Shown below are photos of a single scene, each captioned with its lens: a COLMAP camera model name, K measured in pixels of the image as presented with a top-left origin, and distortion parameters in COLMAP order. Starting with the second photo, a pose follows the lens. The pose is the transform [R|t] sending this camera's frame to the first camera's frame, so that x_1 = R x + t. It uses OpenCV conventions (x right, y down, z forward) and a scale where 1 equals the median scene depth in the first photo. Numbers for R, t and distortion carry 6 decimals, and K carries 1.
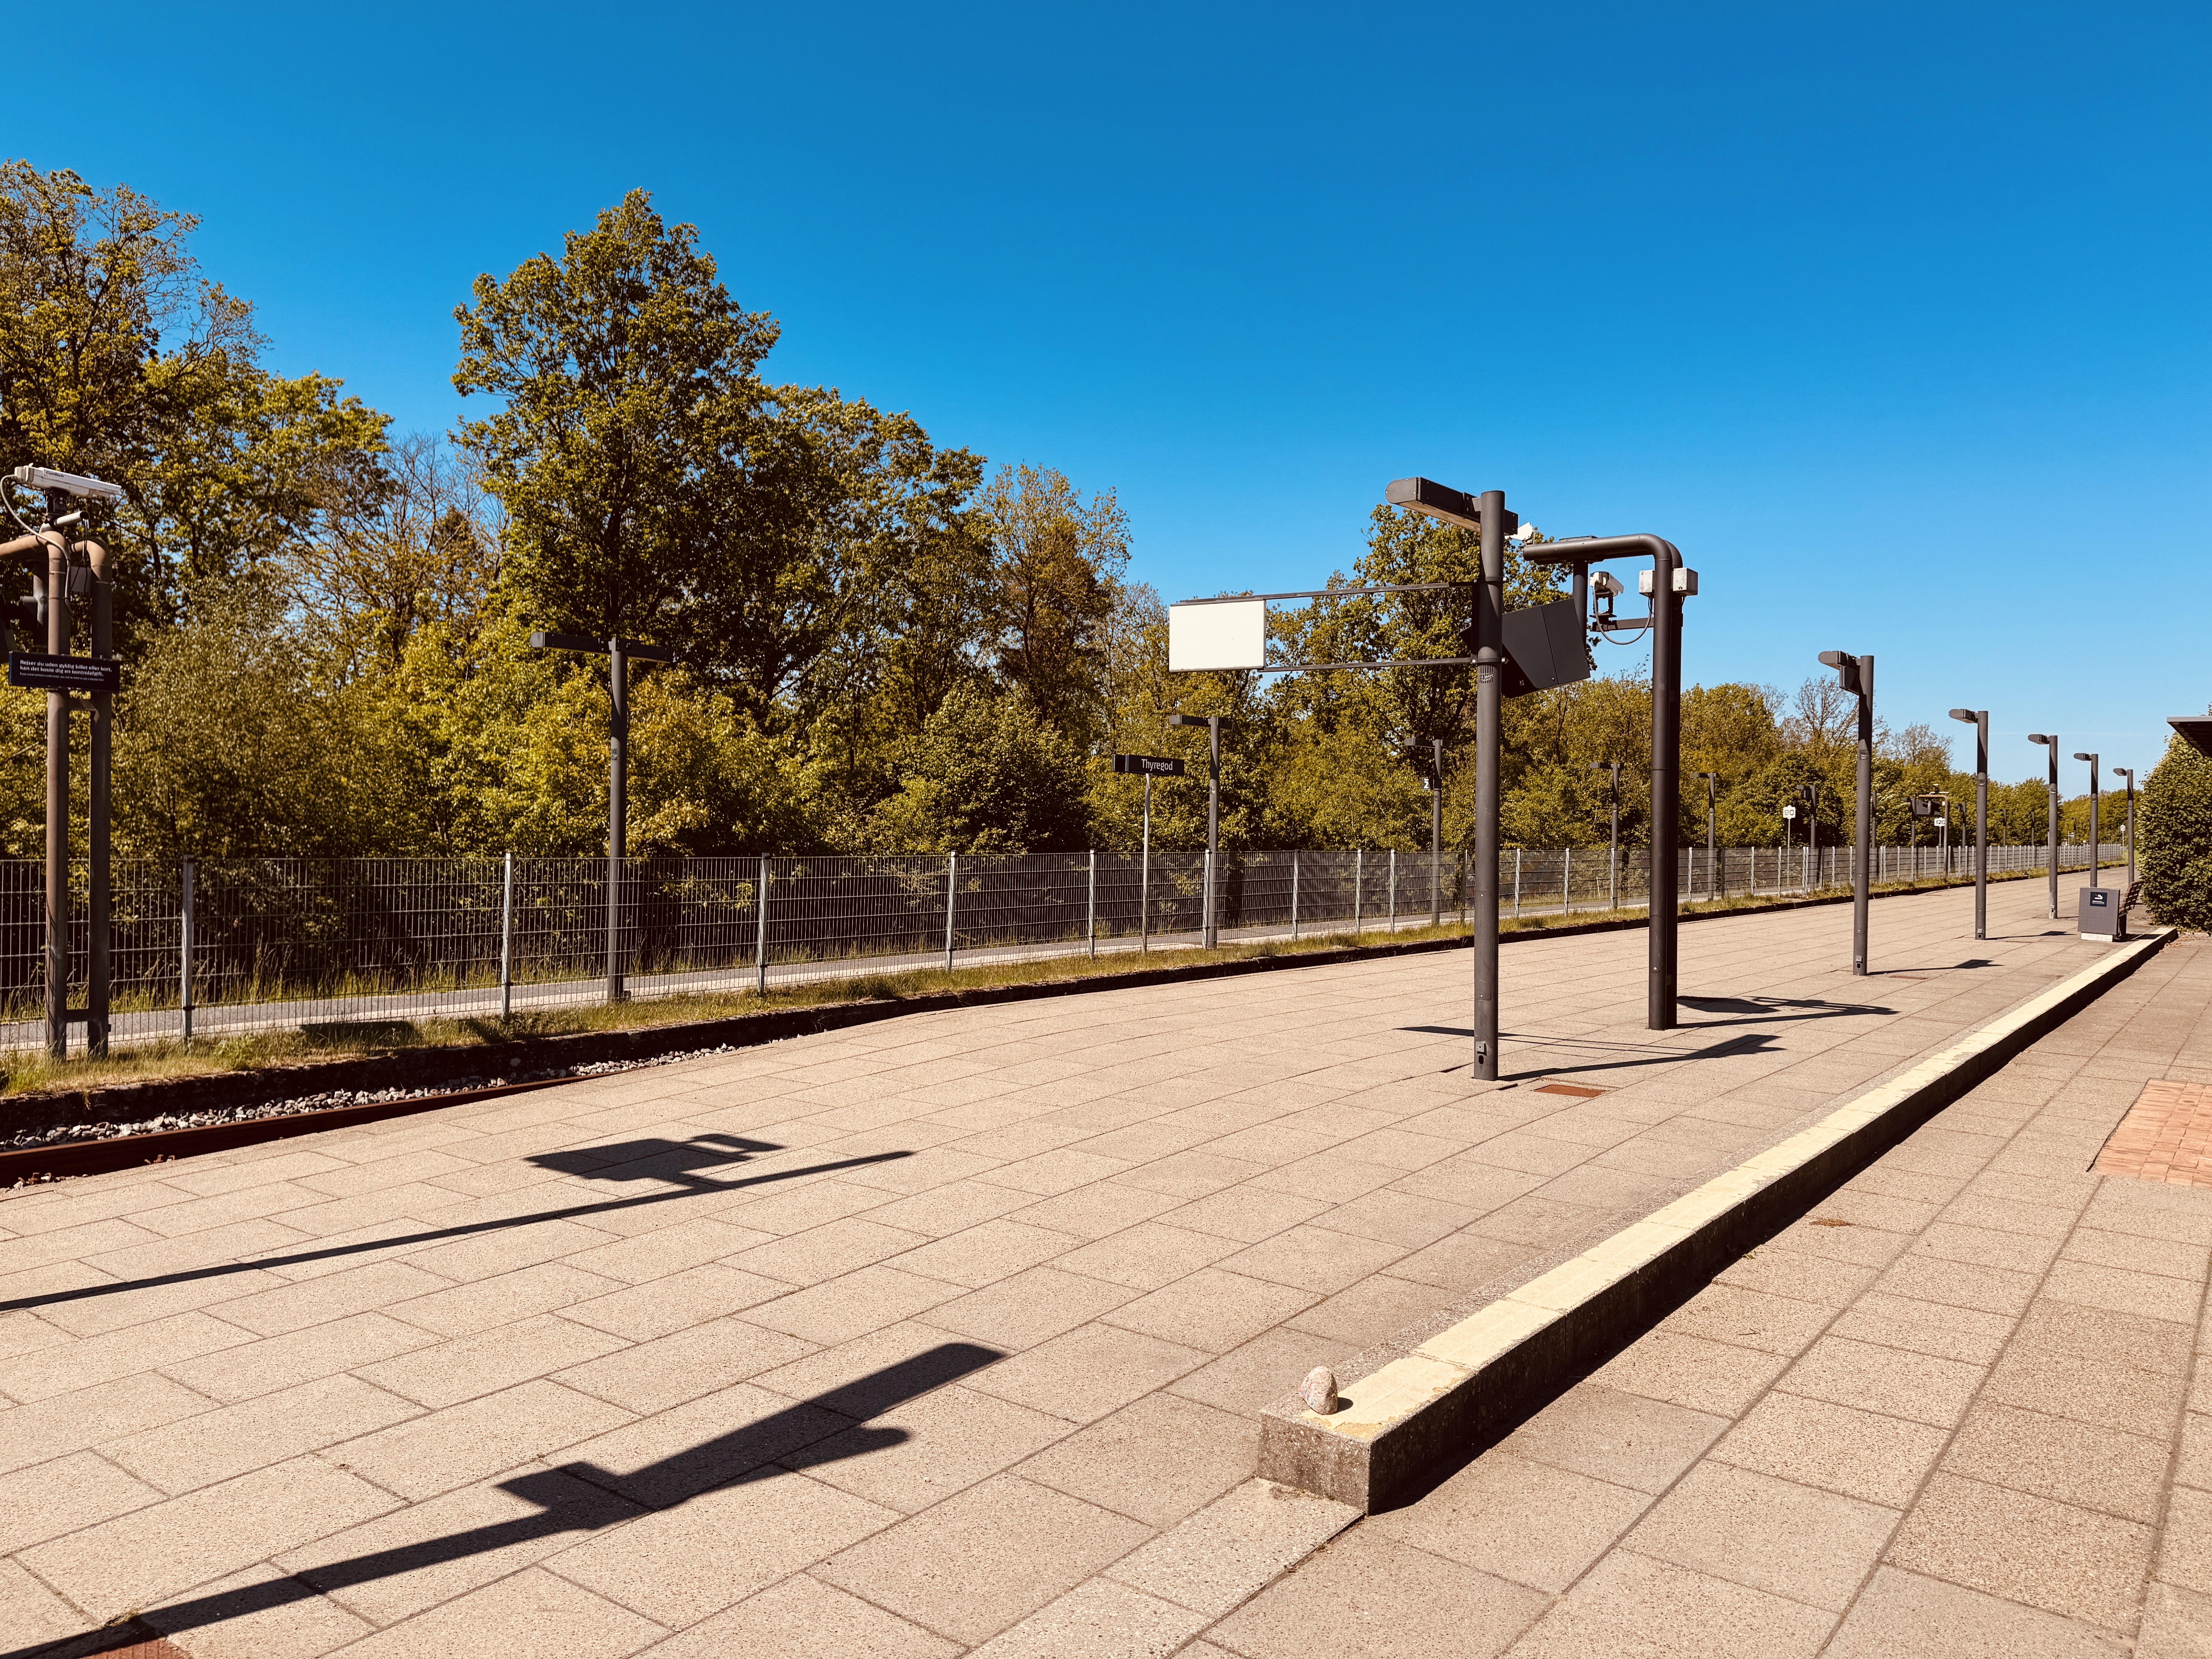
lens RADIAL K [[1507.1, 0, 1153.7], [0, 1507.1, 791.3], [0, 0, 1]] dist [0.043672, -0.046955]
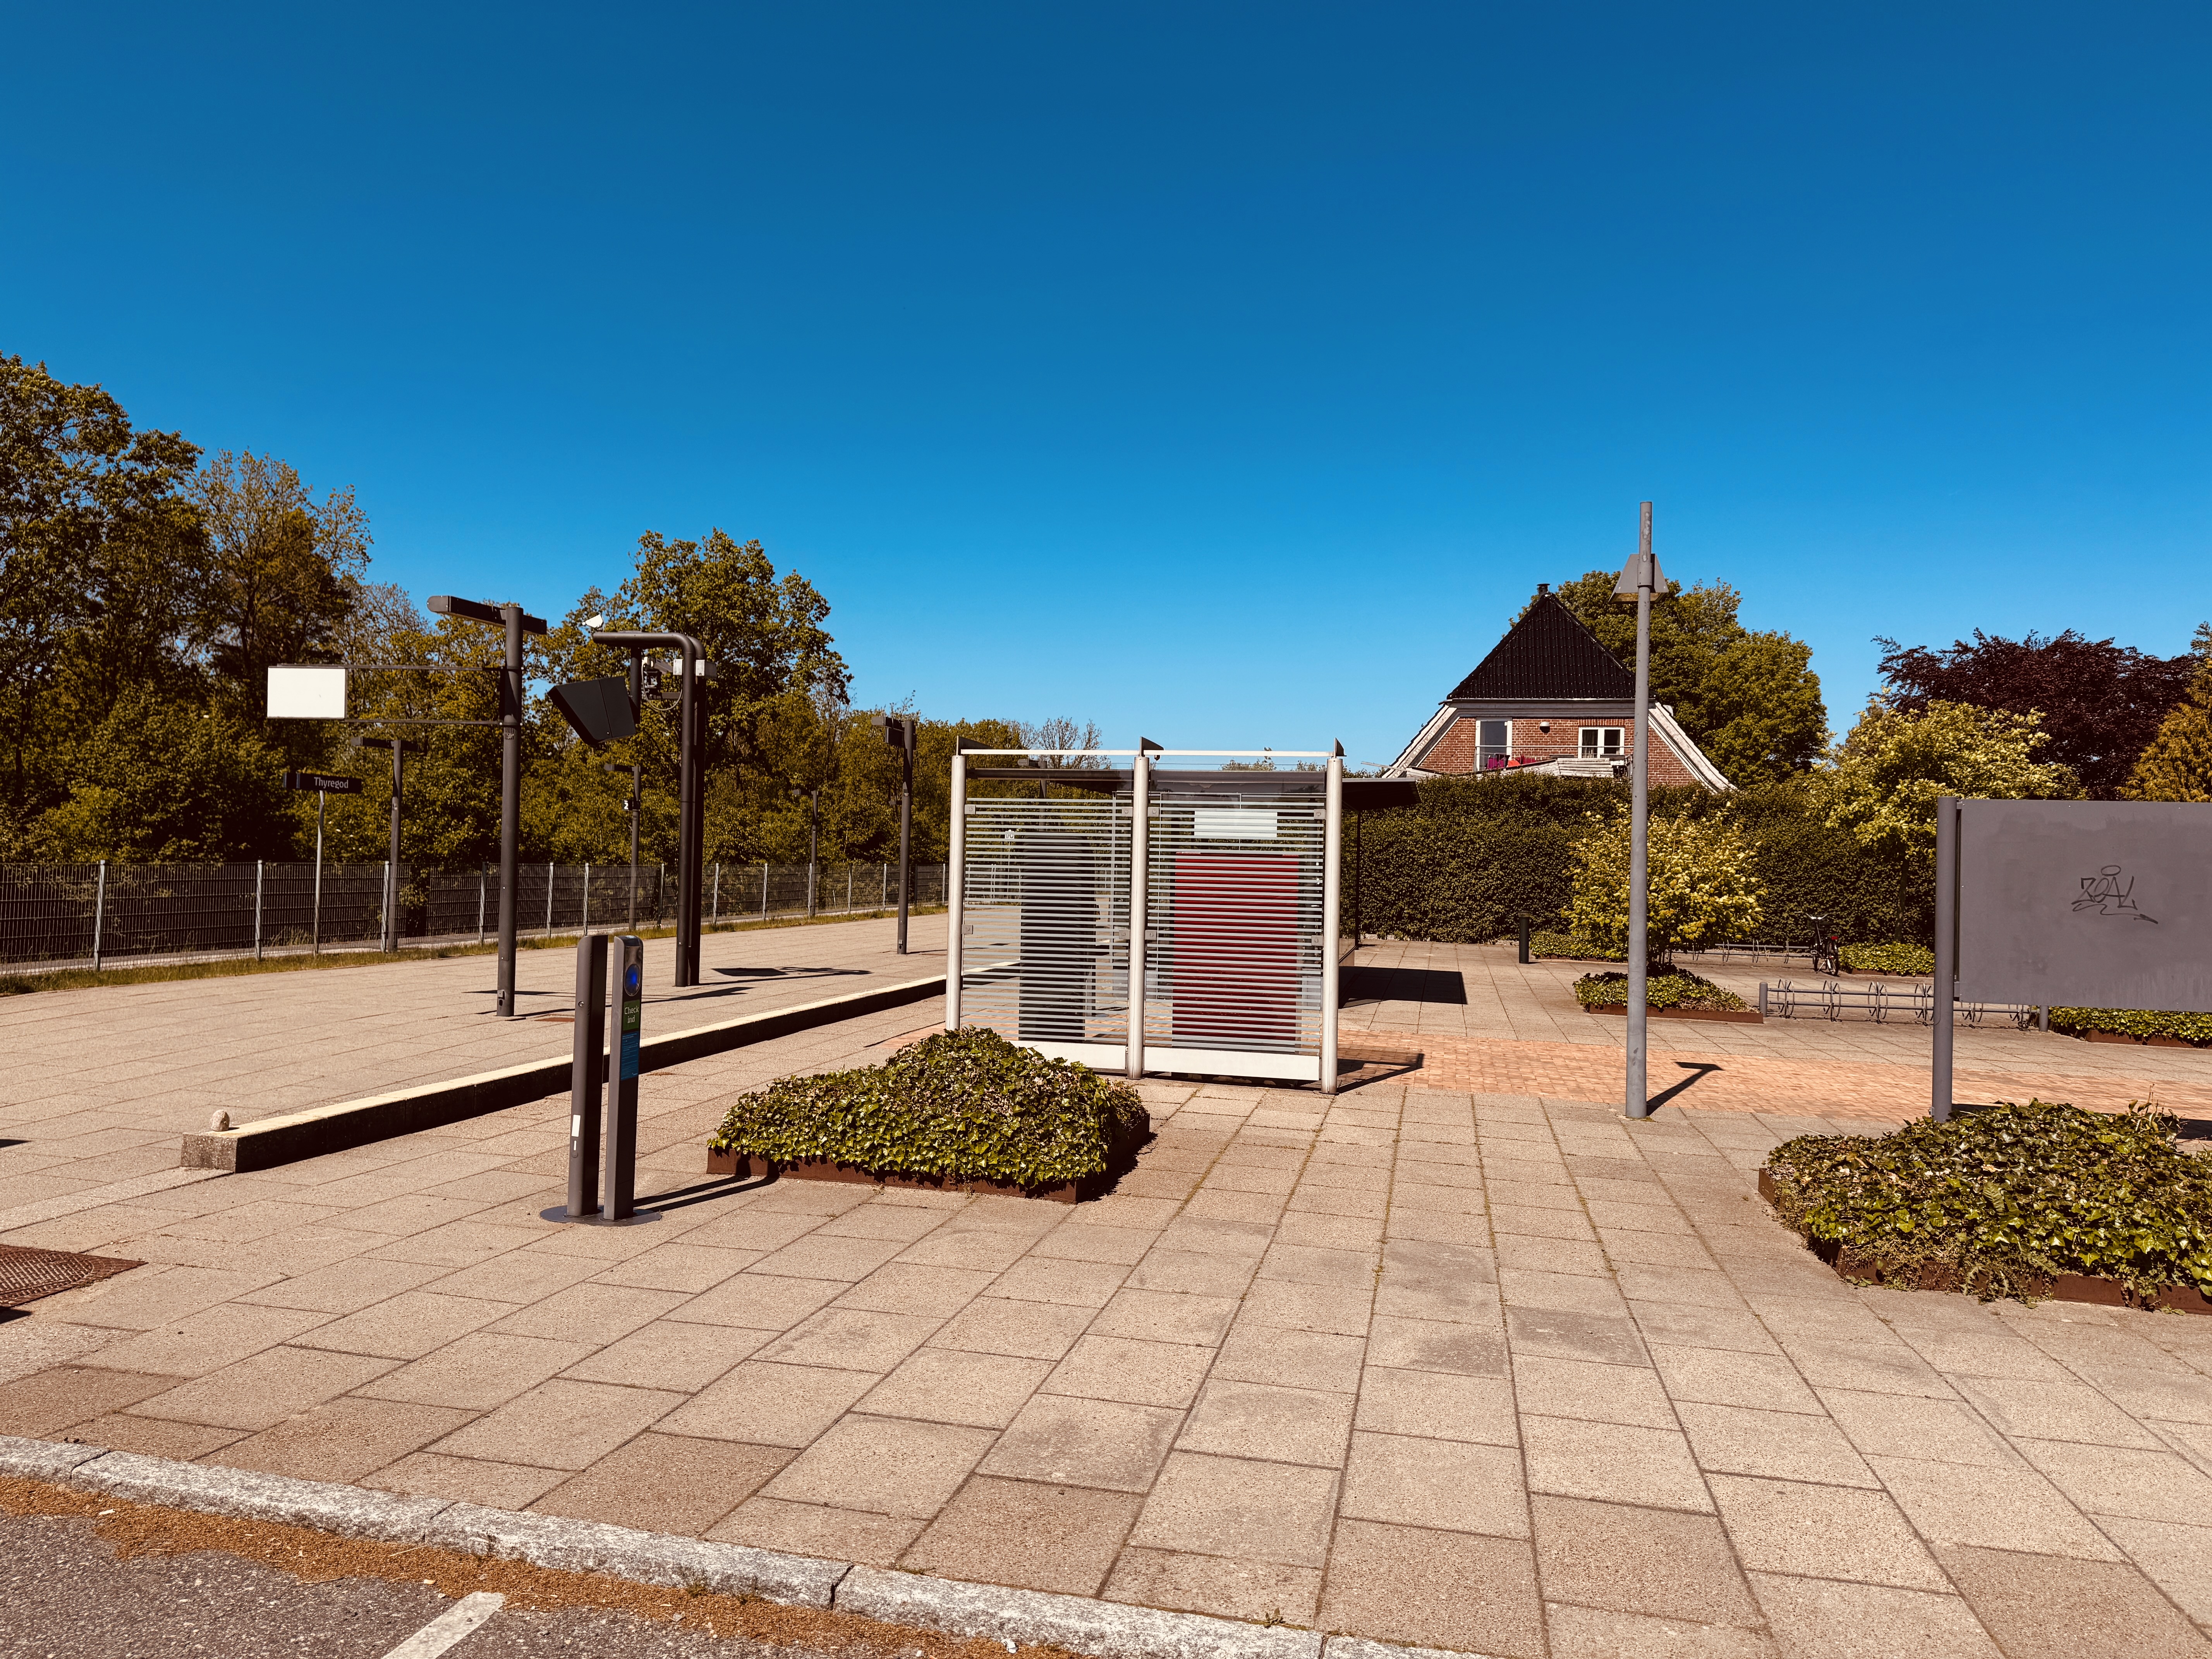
lens RADIAL K [[1504.8, 0, 1095.1], [0, 1504.8, 802.5], [0, 0, 1]] dist [0.087916, -0.108571]
pose [[0.916122, 0.023056, 0.400237, 0.036122], [-0.020876, 0.999734, -0.009805, -0.002090], [-0.400356, 0.000627, 0.916359, -0.132276]]
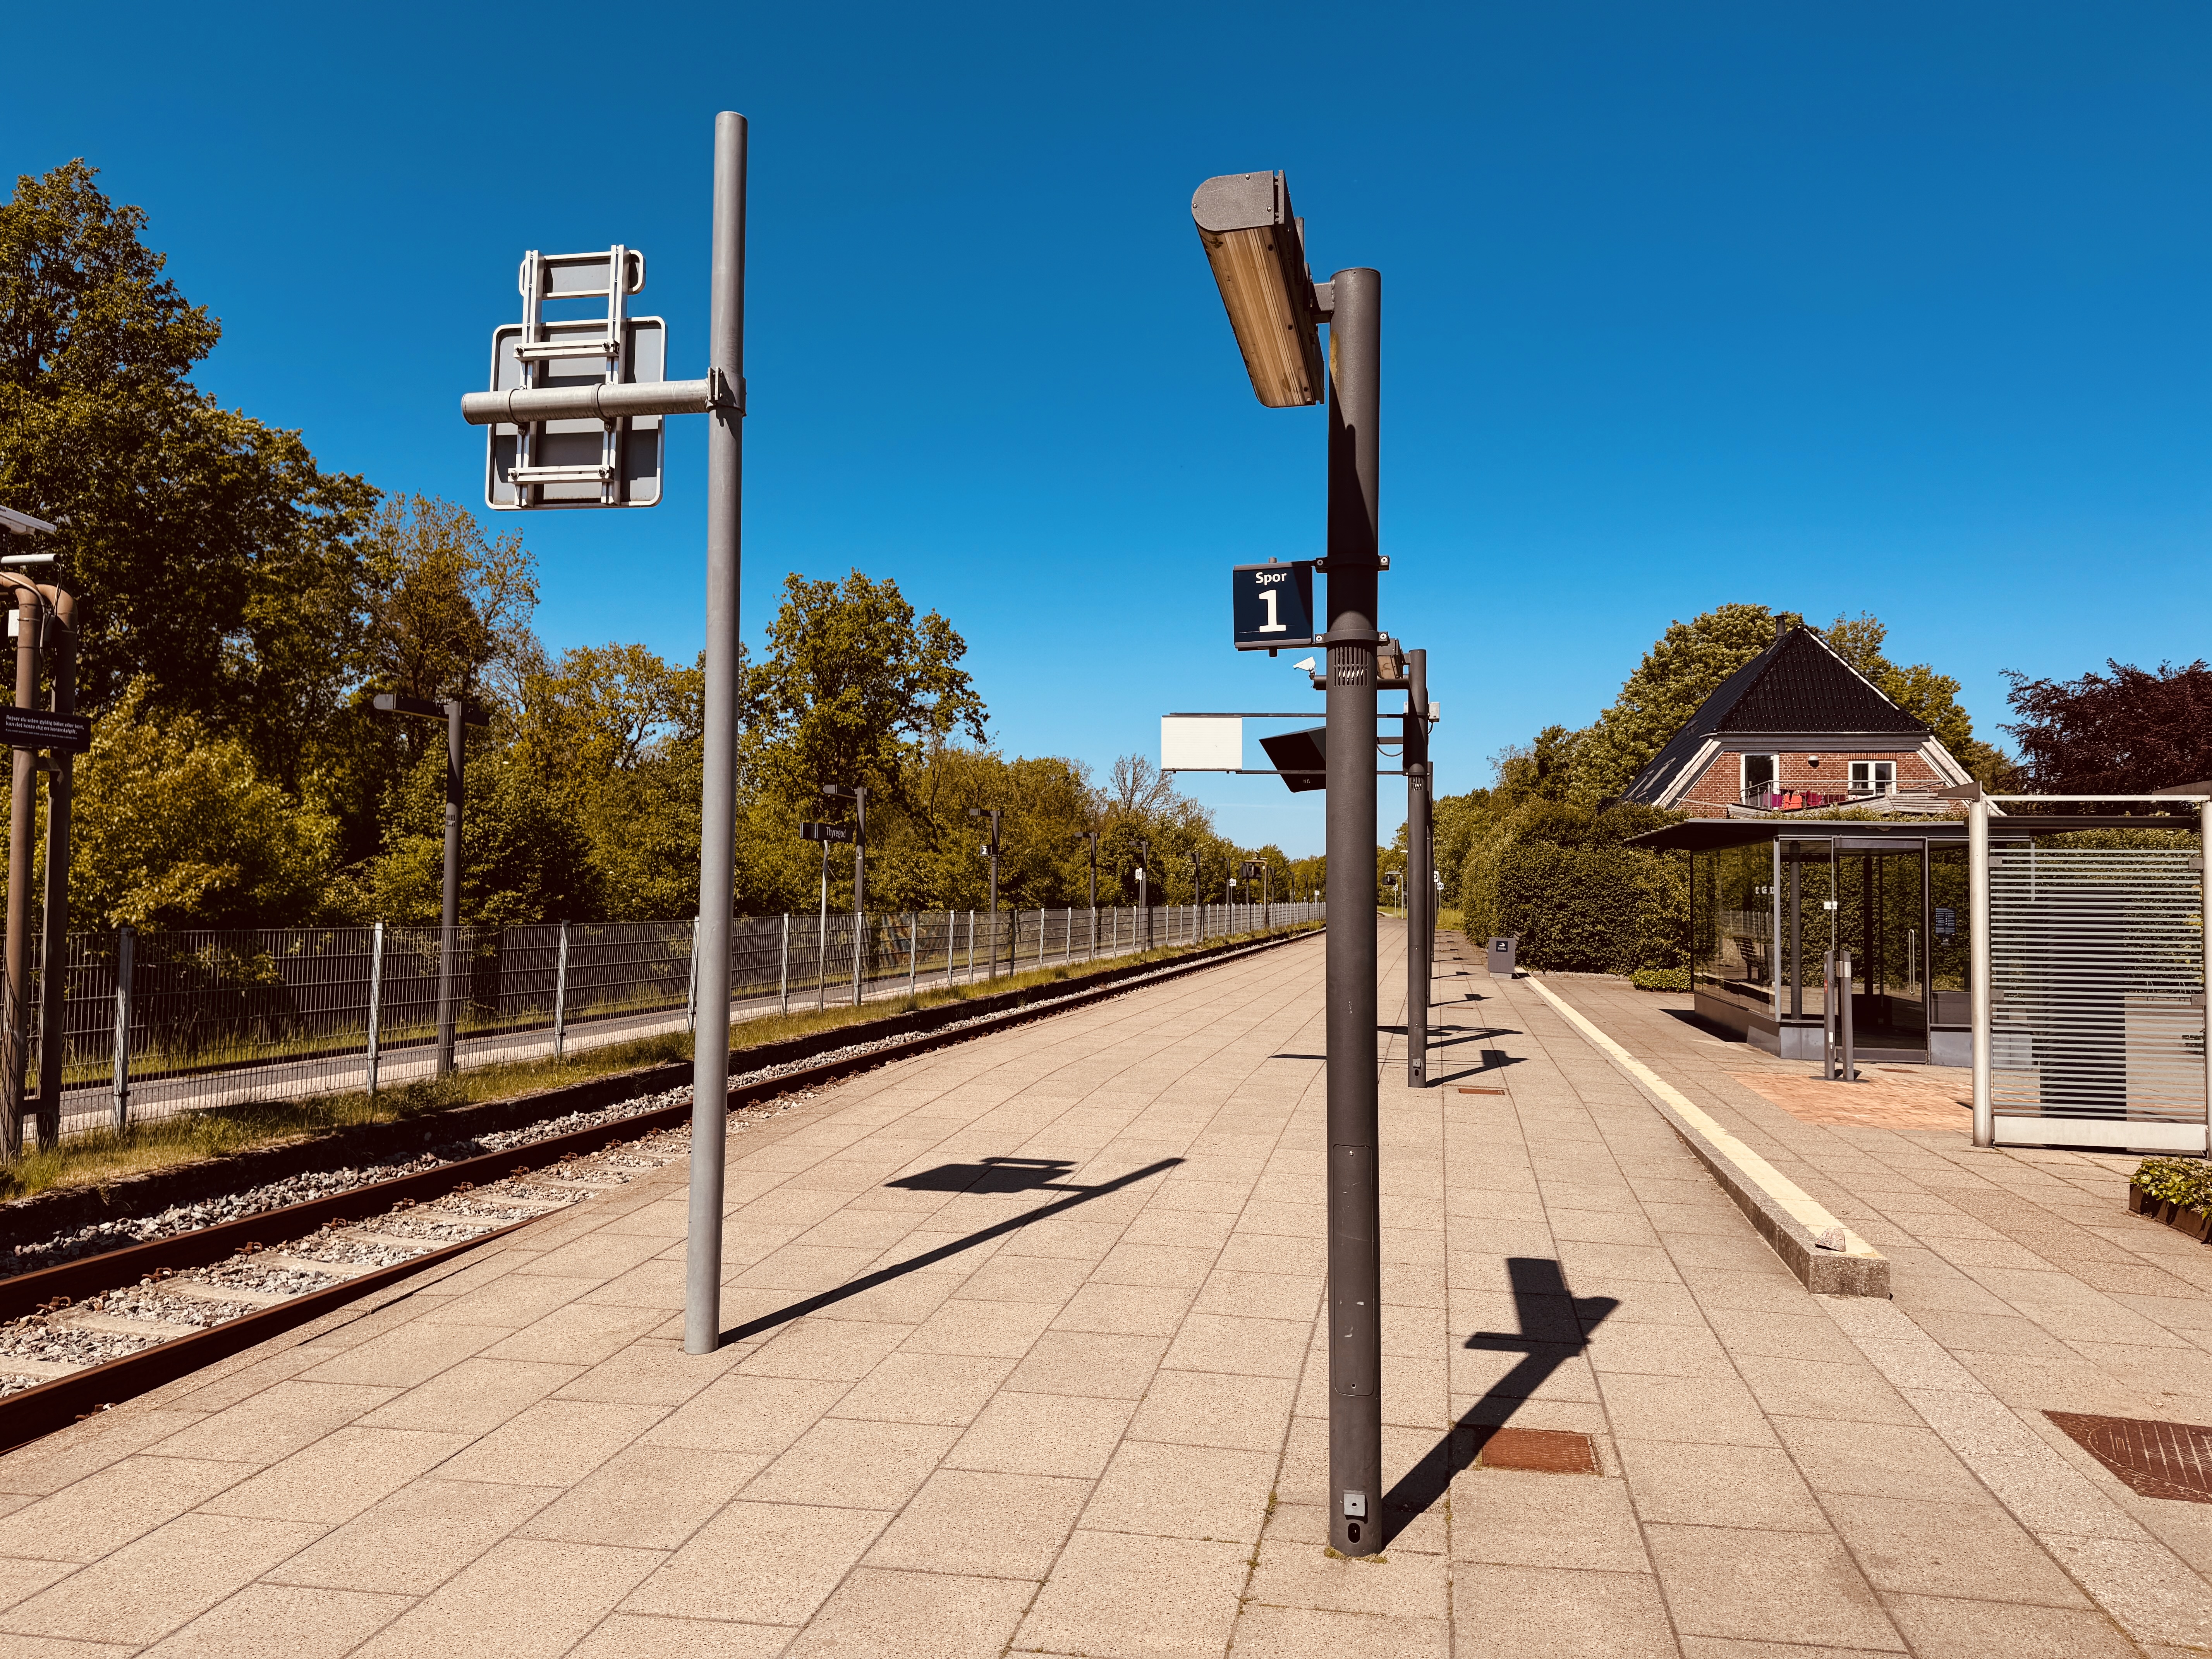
lens RADIAL K [[1496.3, 0, 1101.3], [0, 1496.3, 806.1], [0, 0, 1]] dist [0.090363, -0.145366]
pose [[0.911413, 0.023556, 0.410817, -0.135434], [-0.011599, 0.999434, -0.031575, -0.002723], [-0.411329, 0.024013, 0.911171, -0.022446]]
